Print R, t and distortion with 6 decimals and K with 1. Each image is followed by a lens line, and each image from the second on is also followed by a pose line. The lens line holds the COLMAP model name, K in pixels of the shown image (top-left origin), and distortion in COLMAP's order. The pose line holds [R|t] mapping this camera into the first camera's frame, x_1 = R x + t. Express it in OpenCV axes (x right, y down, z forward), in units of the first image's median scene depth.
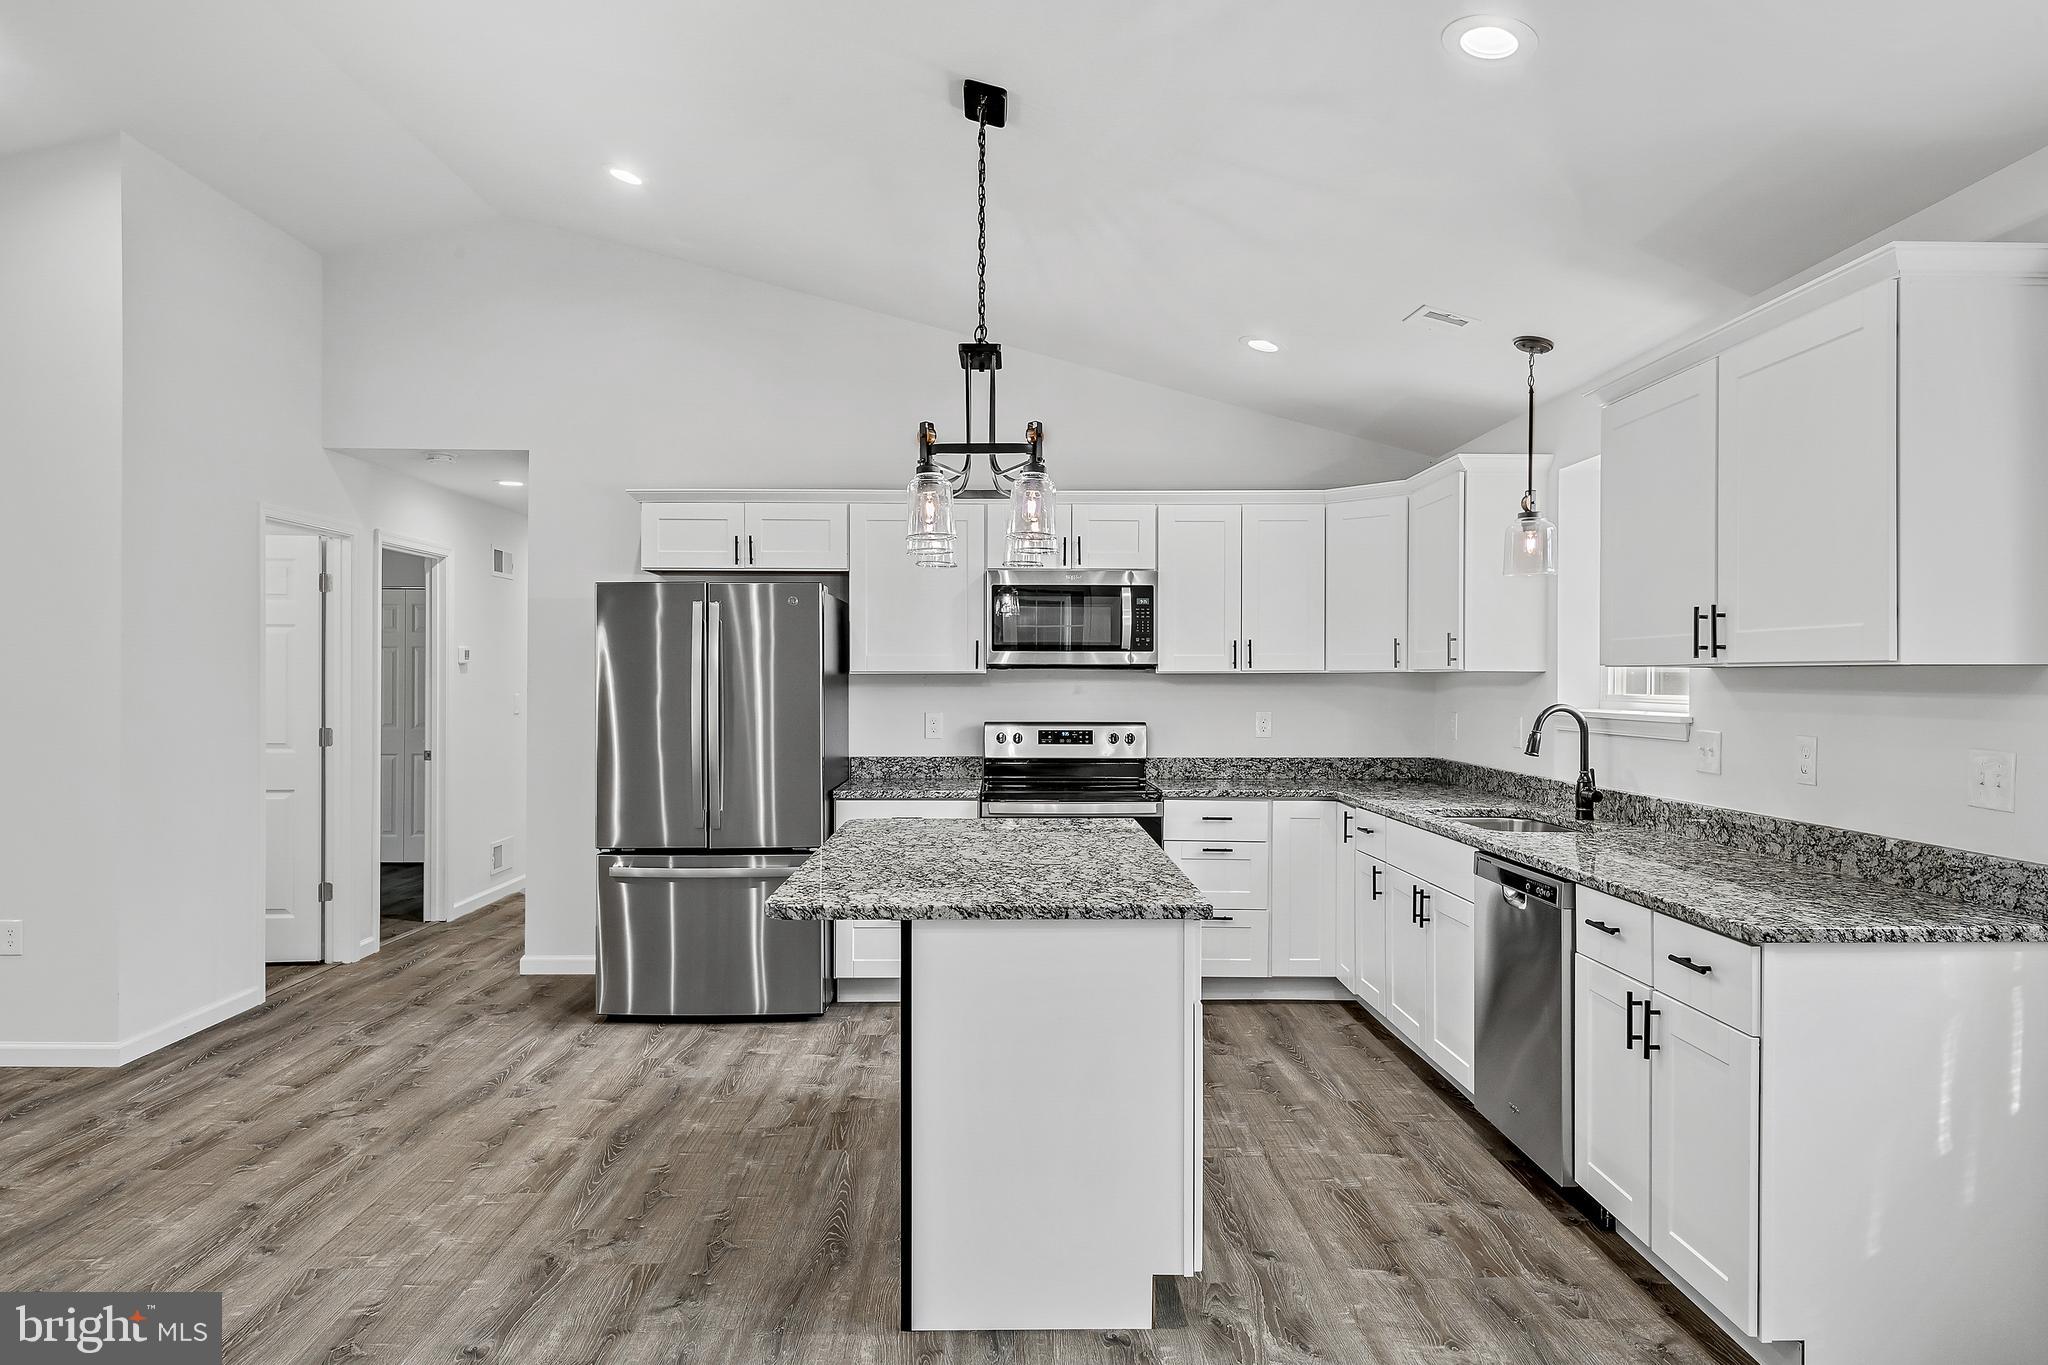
lens RADIAL K [[1275.2, 0, 1024.0], [0, 1275.2, 682.5], [0, 0, 1]] dist [0.028208, -0.029628]
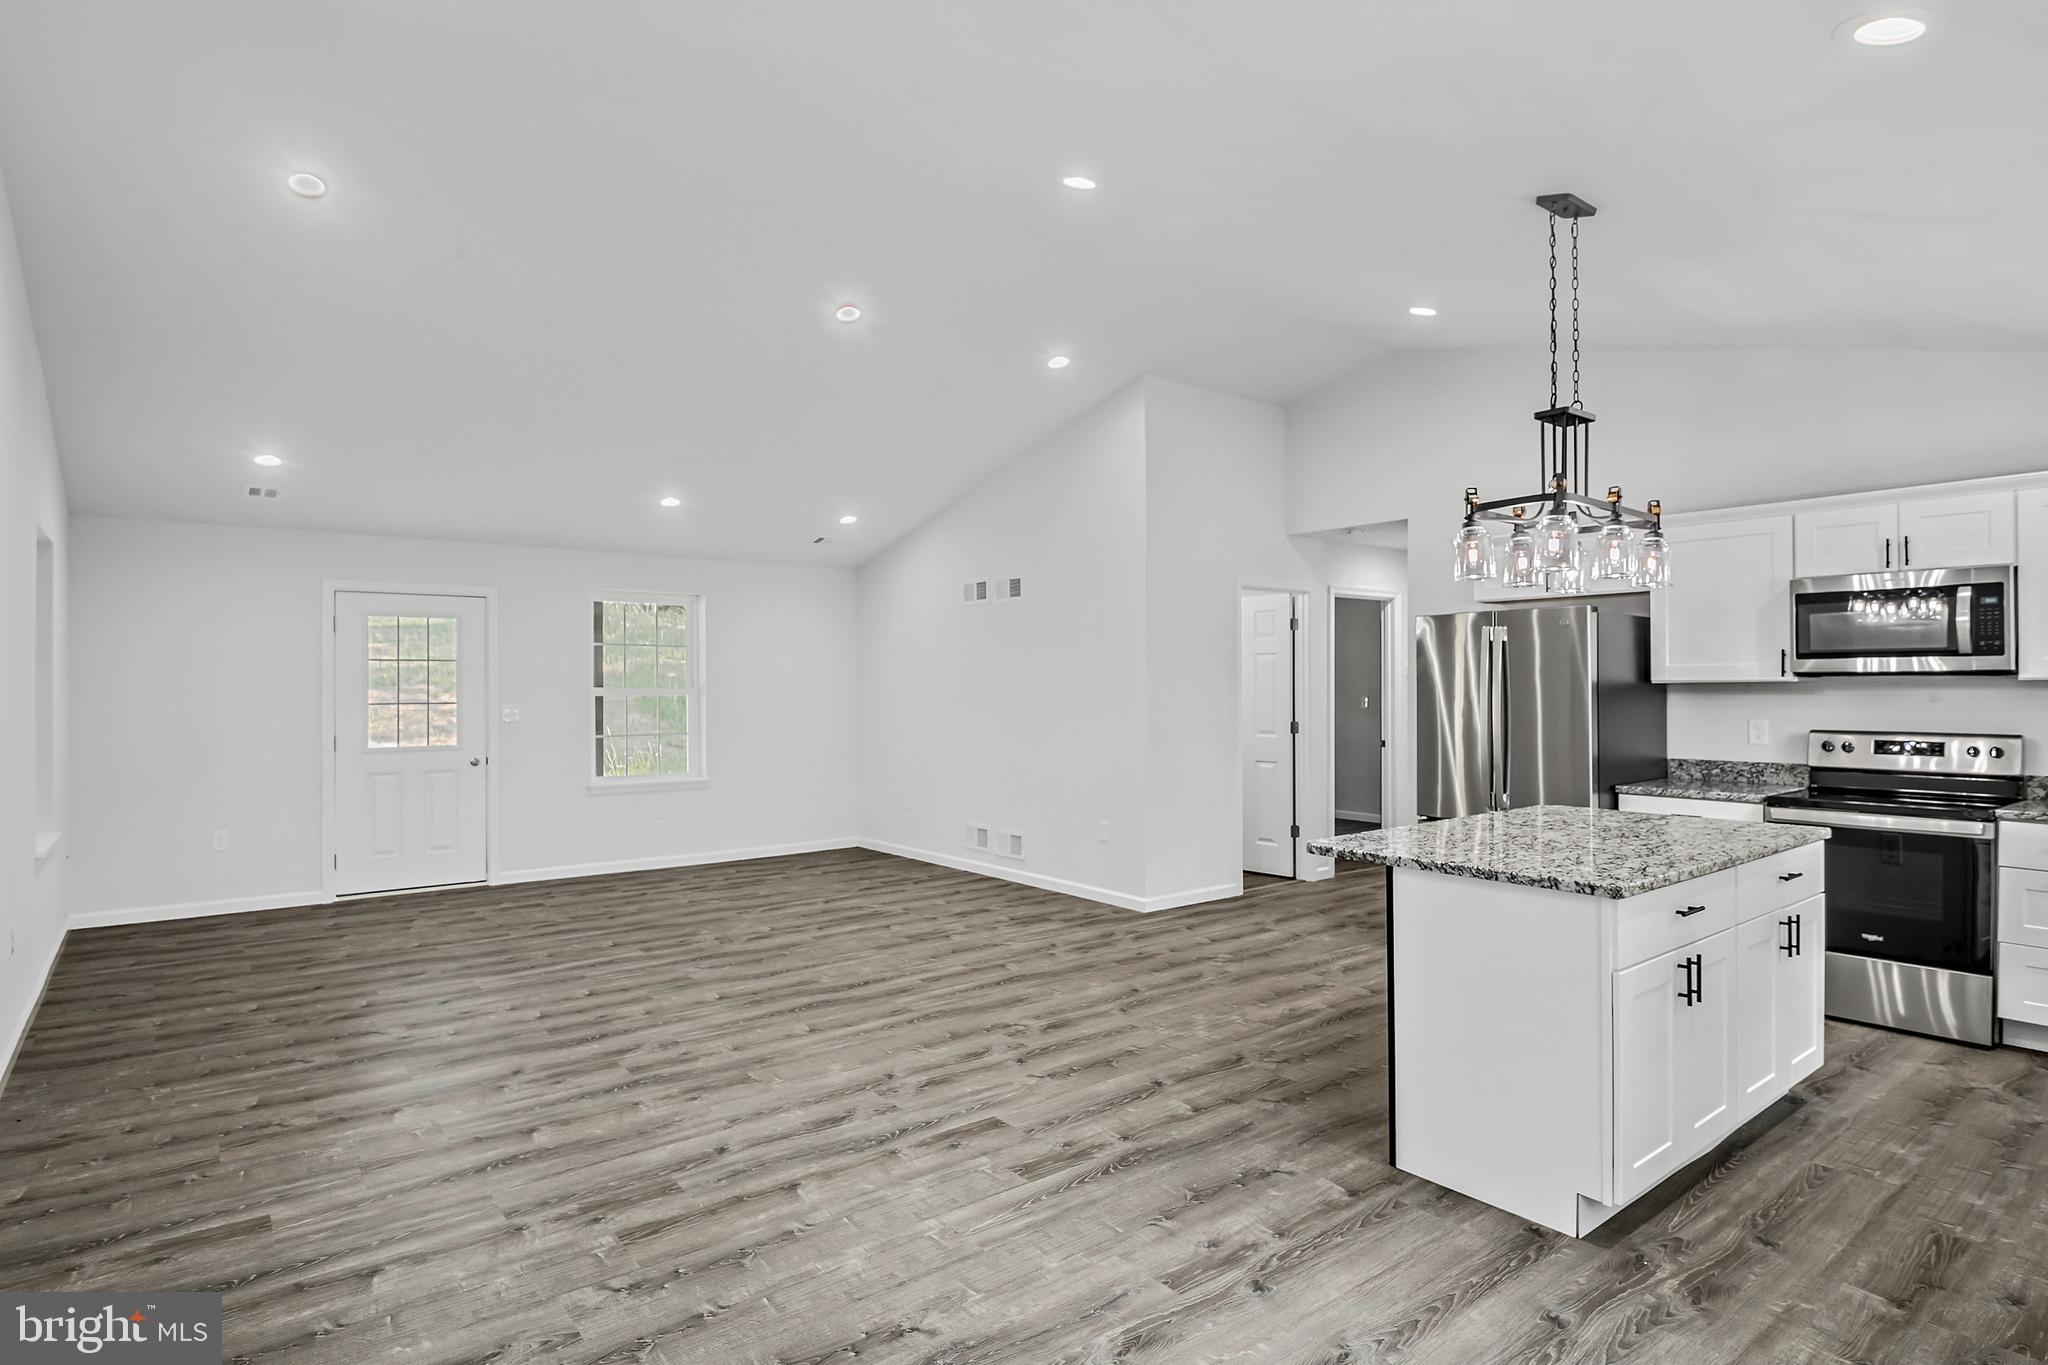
lens RADIAL K [[1067.0, 0, 1006.1], [0, 1067.0, 685.9], [0, 0, 1]] dist [-0.003755, -0.015880]
pose [[0.586863, -0.004685, -0.809673, 0.372532], [0.001596, 0.999988, -0.004630, -0.001022], [0.809685, 0.001425, 0.586863, -0.000111]]
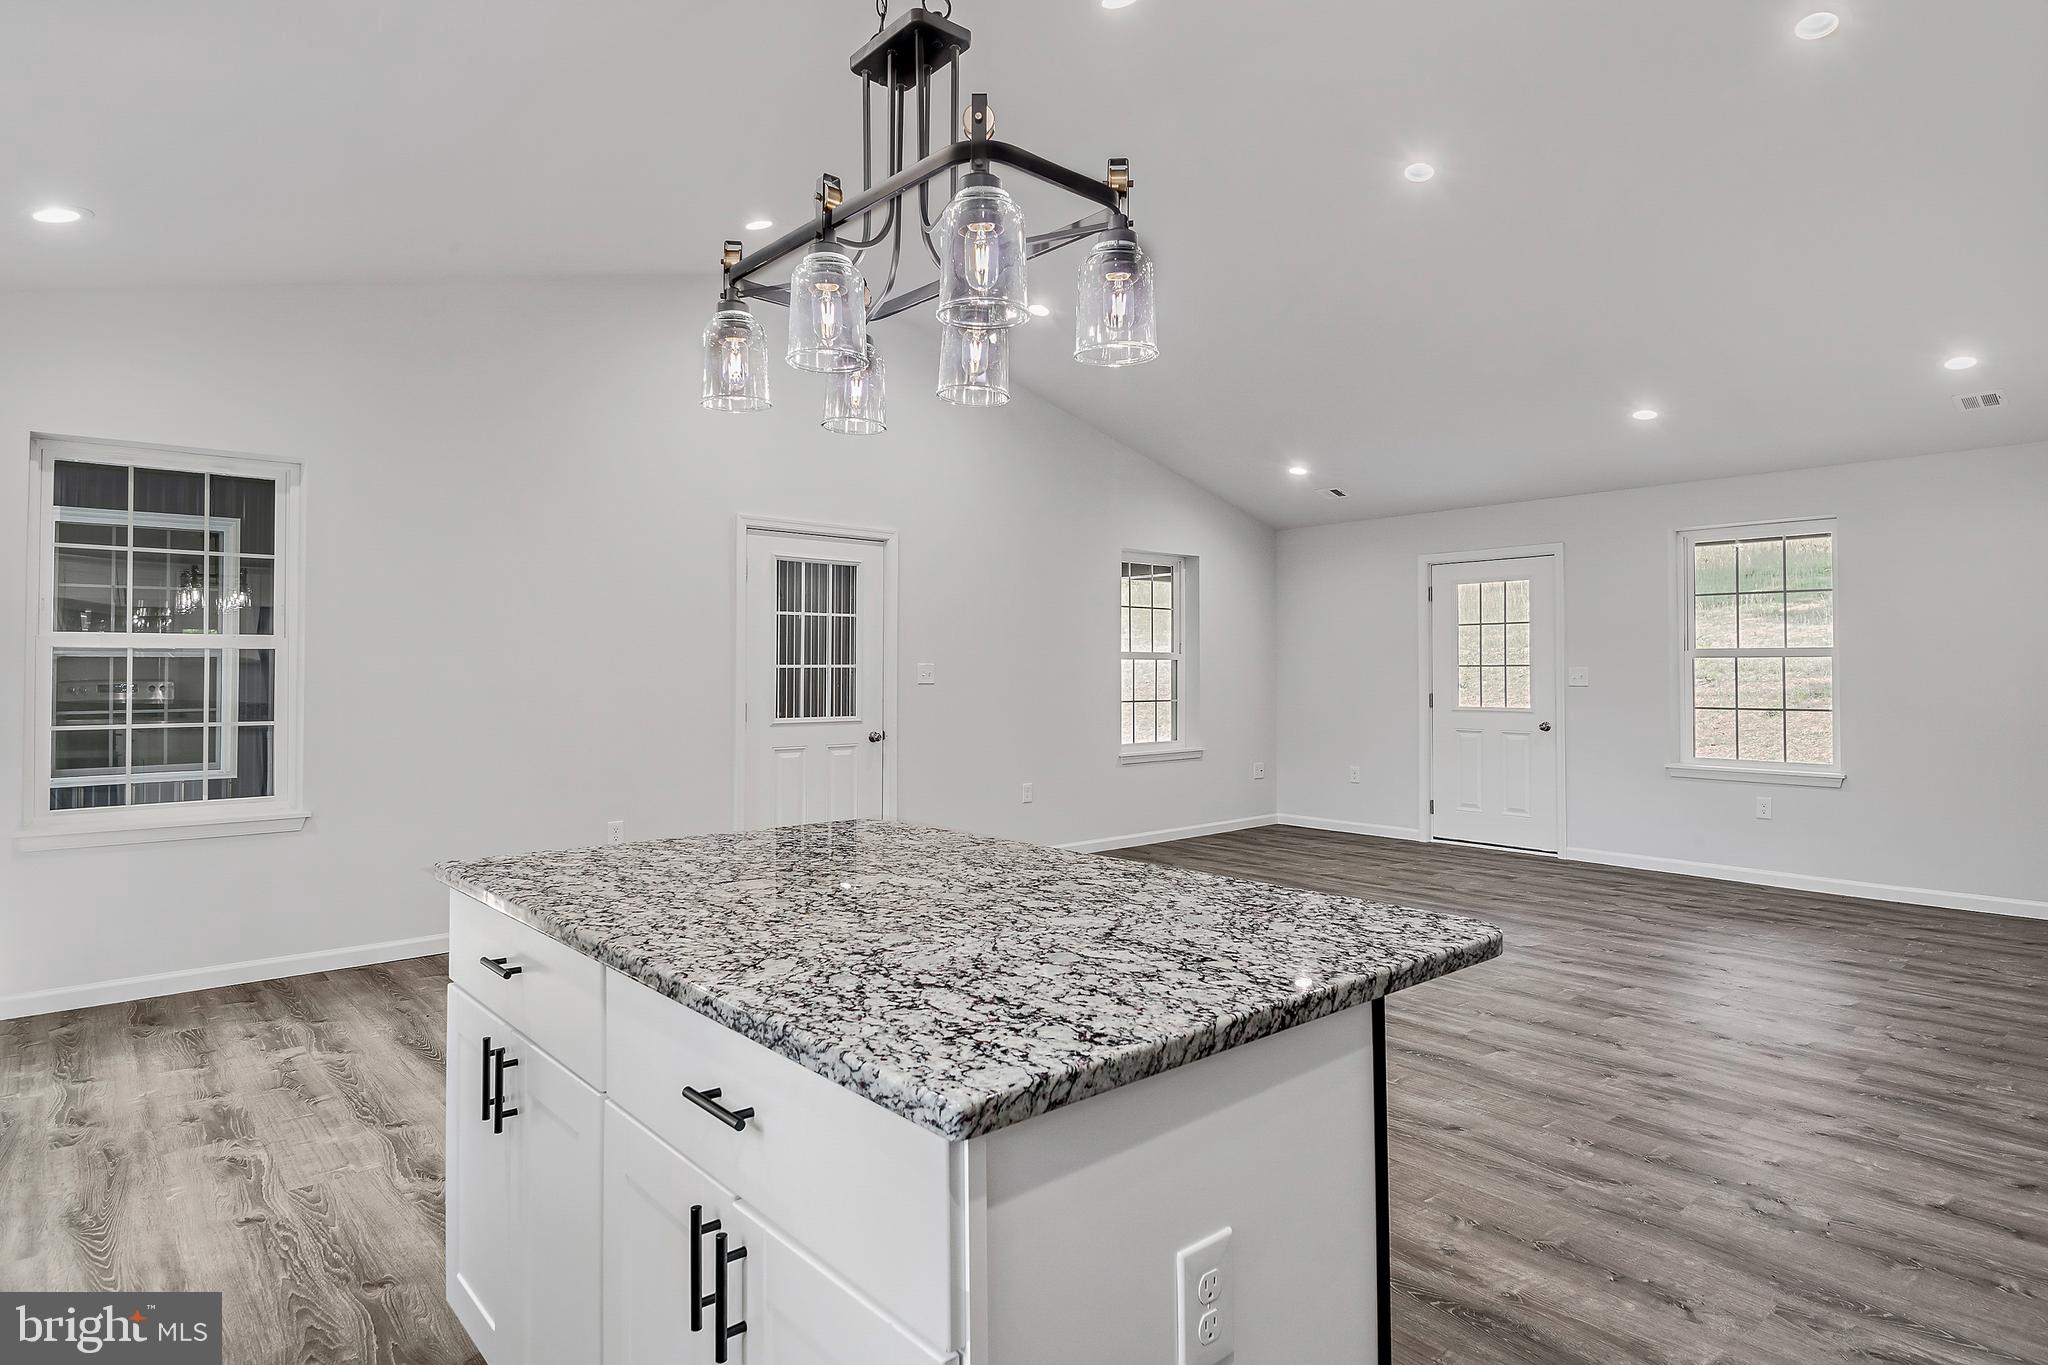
lens RADIAL K [[1124.2, 0, 1015.1], [0, 1124.2, 649.8], [0, 0, 1]] dist [-0.001473, -0.000650]
pose [[-0.771522, -0.013476, -0.636060, 0.208543], [-0.002913, 0.999840, -0.017650, 0.026215], [0.636196, -0.011765, -0.771438, 1.159874]]
